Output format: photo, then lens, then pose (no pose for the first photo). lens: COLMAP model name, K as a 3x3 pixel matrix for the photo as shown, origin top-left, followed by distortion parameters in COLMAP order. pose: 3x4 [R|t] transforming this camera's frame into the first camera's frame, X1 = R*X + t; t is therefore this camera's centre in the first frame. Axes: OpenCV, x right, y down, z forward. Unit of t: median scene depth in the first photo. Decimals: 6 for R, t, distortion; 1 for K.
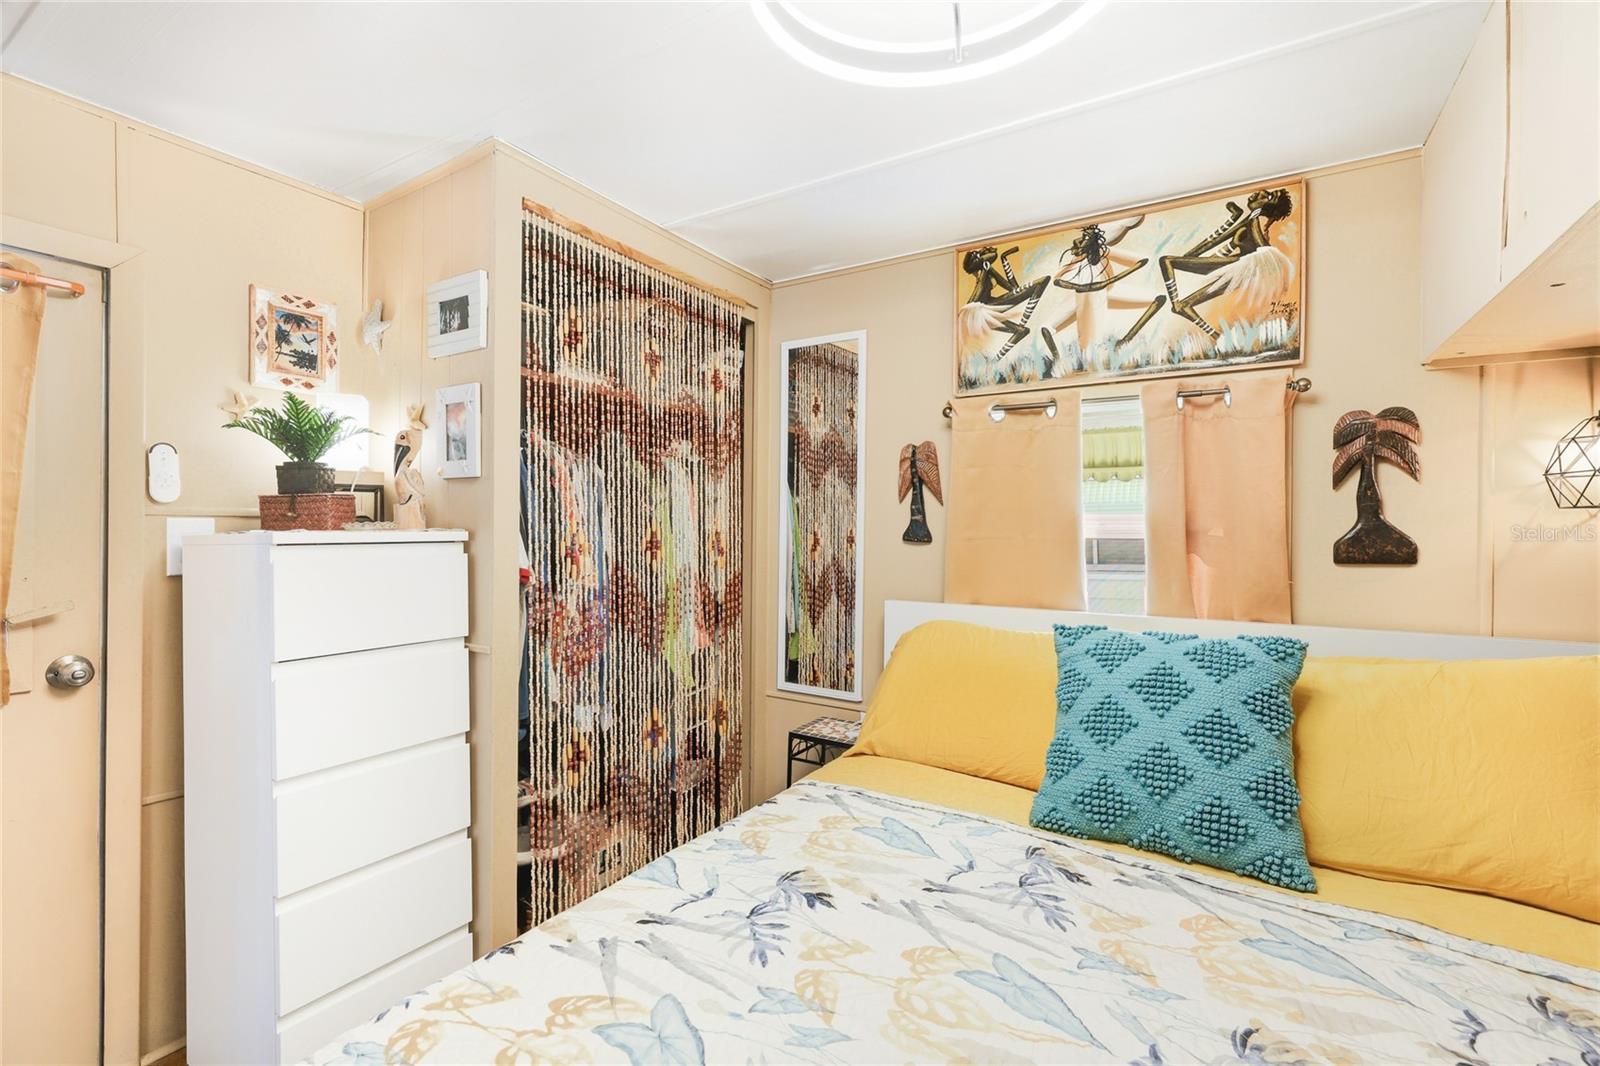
lens RADIAL K [[718.8, 0, 789.1], [0, 718.8, 528.3], [0, 0, 1]] dist [-0.001207, 0.000423]
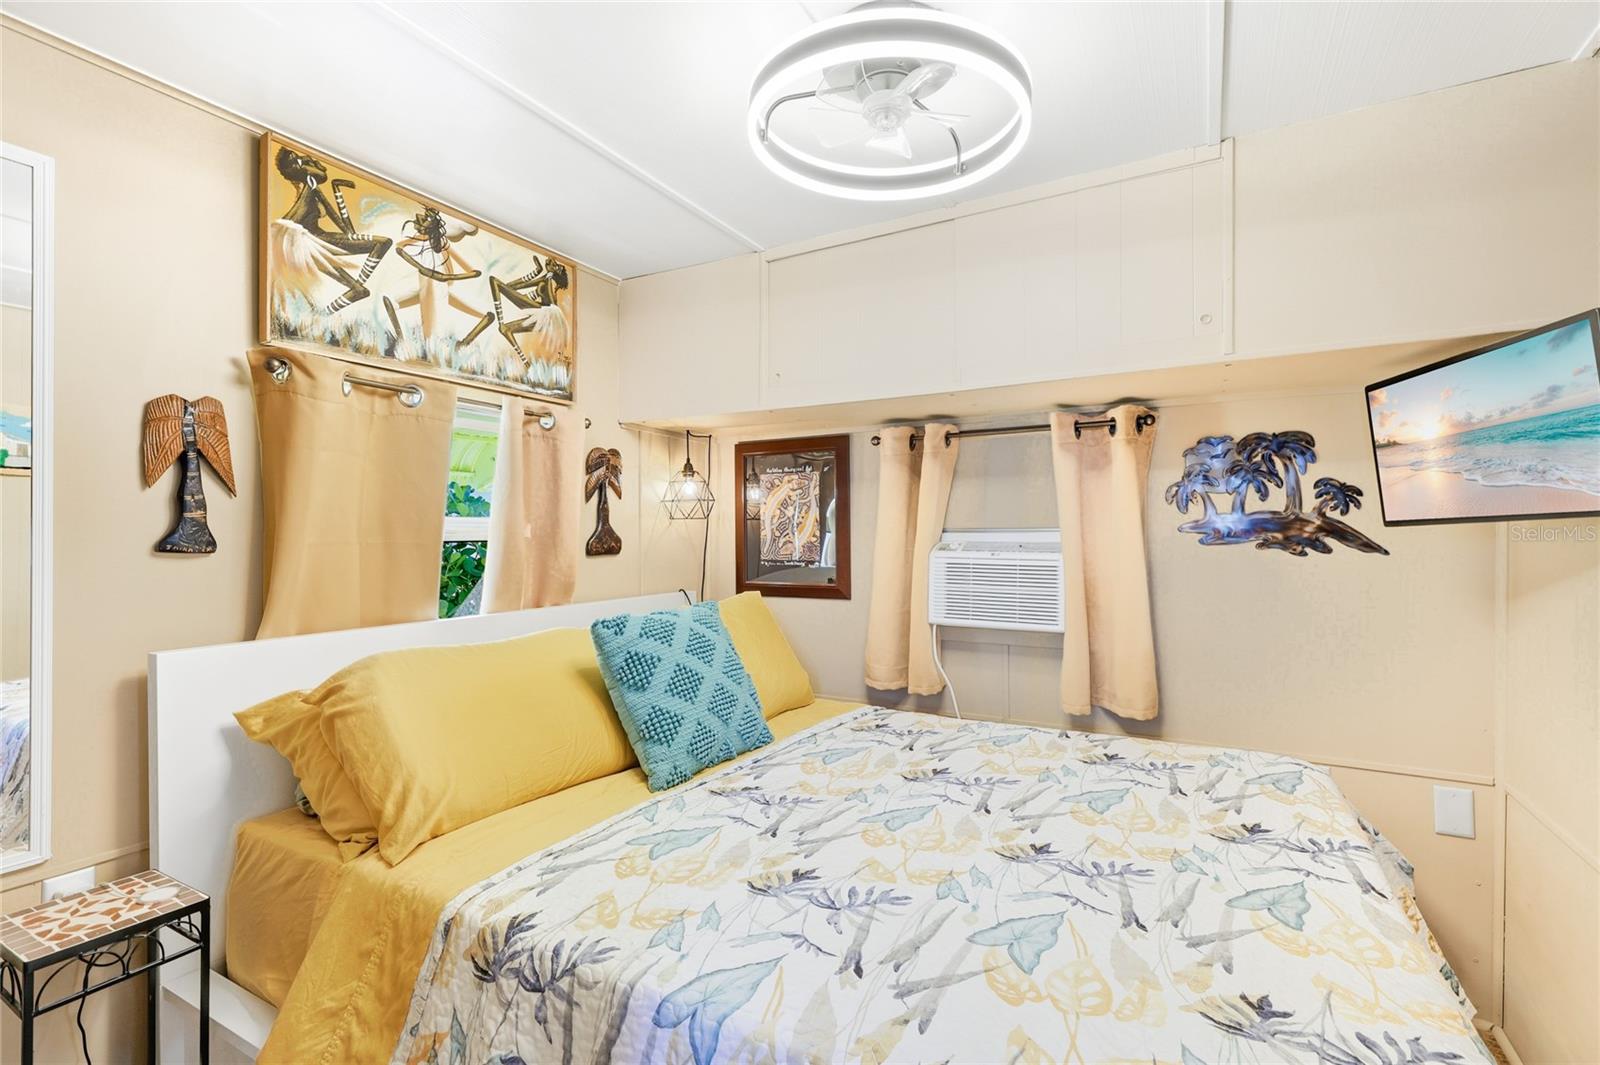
lens RADIAL K [[718.8, 0, 803.8], [0, 718.8, 542.6], [0, 0, 1]] dist [-0.001207, 0.000423]
pose [[-0.063449, -0.018337, 0.997817, -0.589644], [0.003540, 0.999821, 0.018599, -0.000606], [-0.997979, 0.004713, -0.063372, 0.614240]]
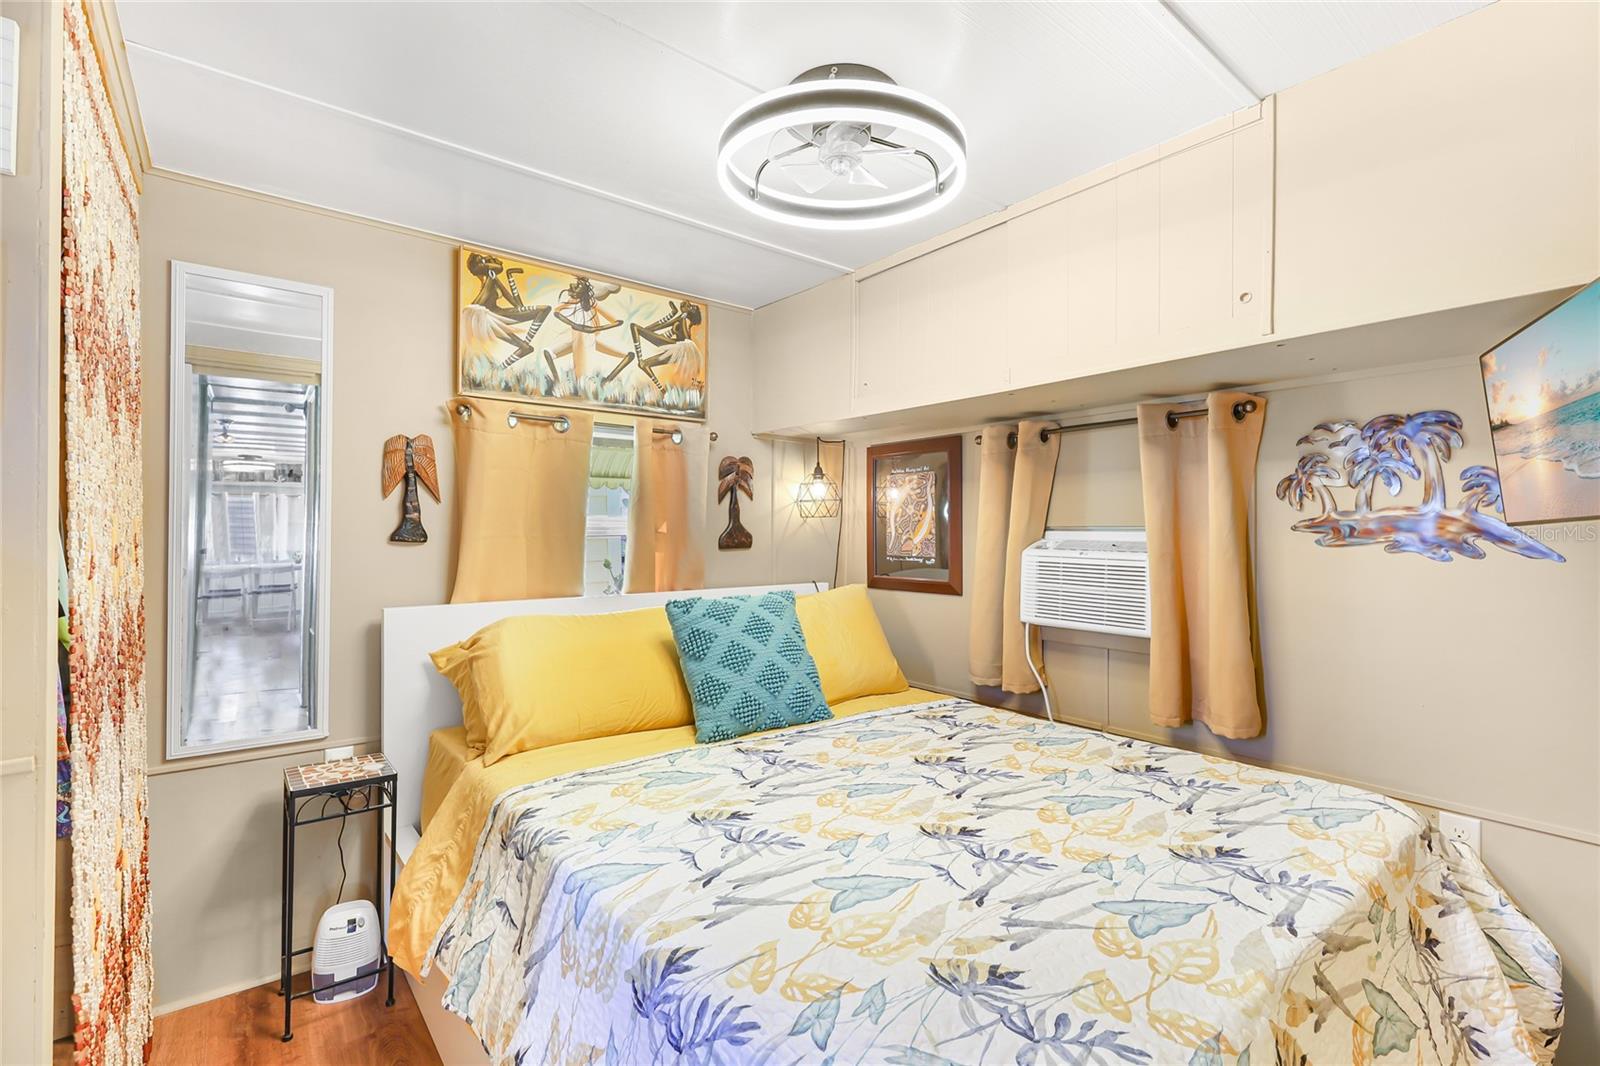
lens RADIAL K [[718.8, 0, 807.7], [0, 718.8, 537.4], [0, 0, 1]] dist [-0.001207, 0.000423]
pose [[0.312269, -0.014398, 0.949885, -0.656142], [0.000556, 0.999888, 0.014973, -0.001224], [-0.949994, -0.004147, 0.312242, 0.278264]]
